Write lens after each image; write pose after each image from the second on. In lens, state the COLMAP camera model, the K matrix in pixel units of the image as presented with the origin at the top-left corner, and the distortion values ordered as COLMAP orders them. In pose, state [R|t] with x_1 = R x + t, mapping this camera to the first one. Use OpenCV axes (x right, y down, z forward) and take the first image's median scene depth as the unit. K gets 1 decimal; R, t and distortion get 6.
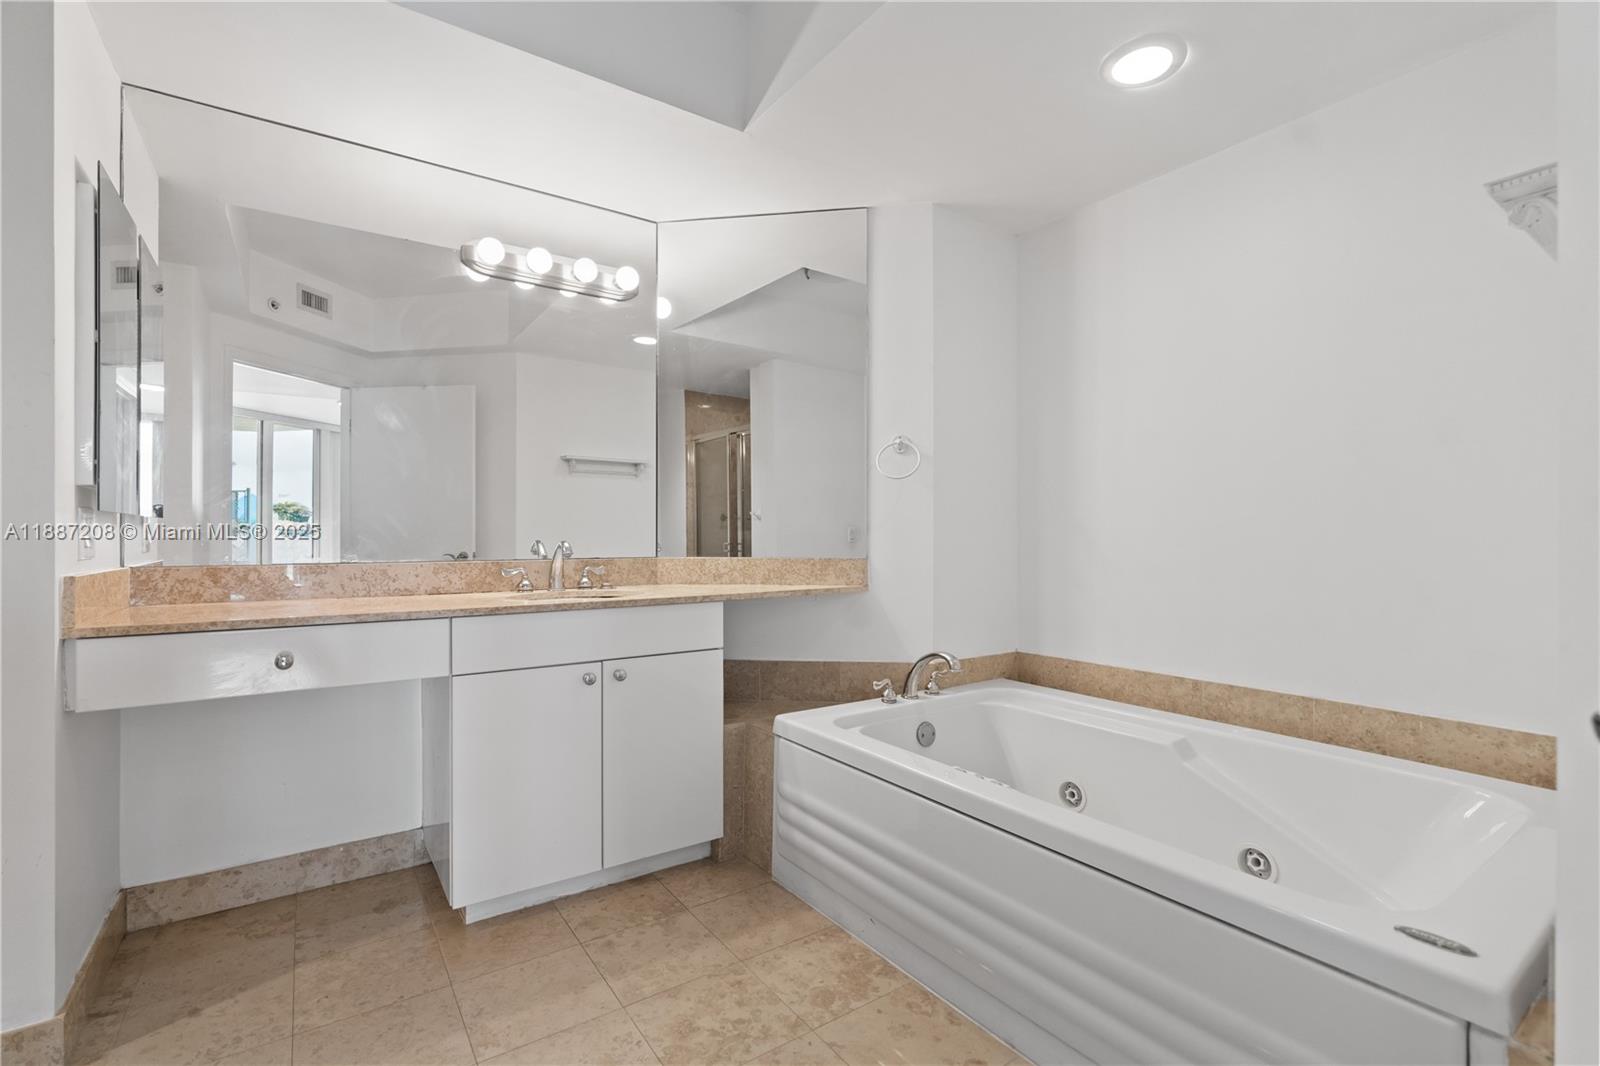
lens RADIAL K [[727.6, 0, 800.0], [0, 727.6, 533.0], [0, 0, 1]] dist [-0.000996, 0.000169]
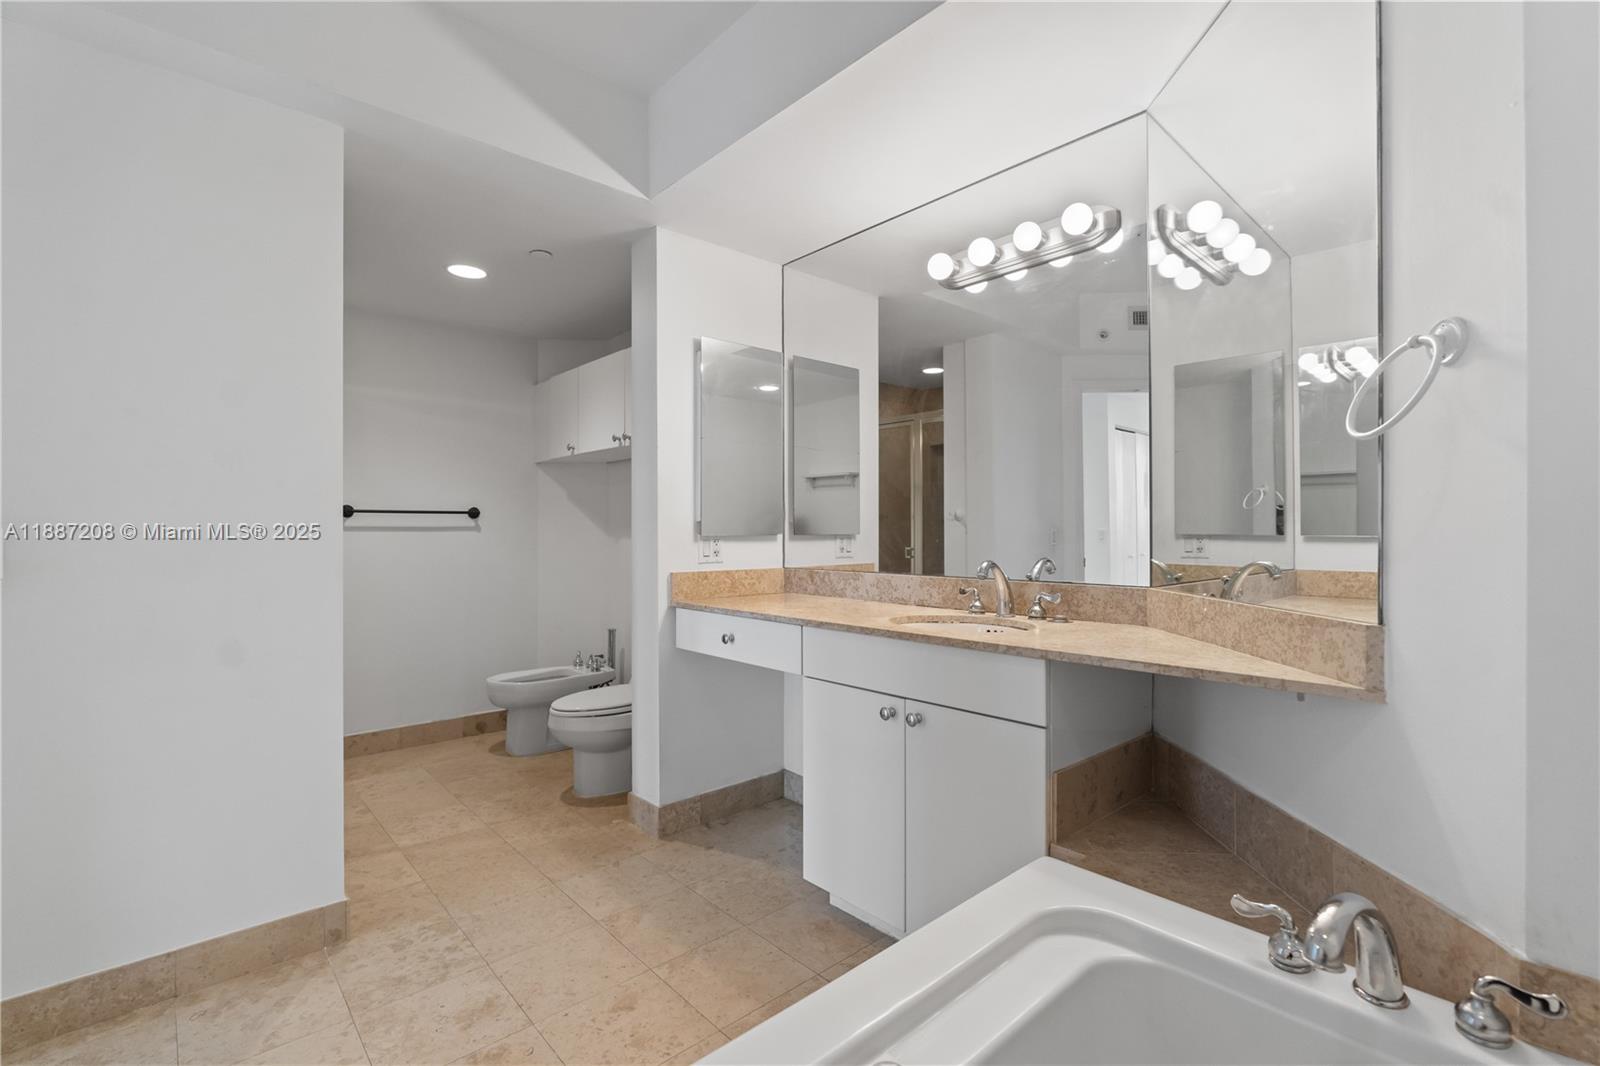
lens RADIAL K [[718.8, 0, 806.3], [0, 718.8, 529.8], [0, 0, 1]] dist [-0.005991, 0.000407]
pose [[0.131639, -0.002675, -0.991294, 0.536662], [0.005697, 0.999982, -0.001942, -0.027609], [0.991281, -0.005392, 0.131652, 0.701382]]
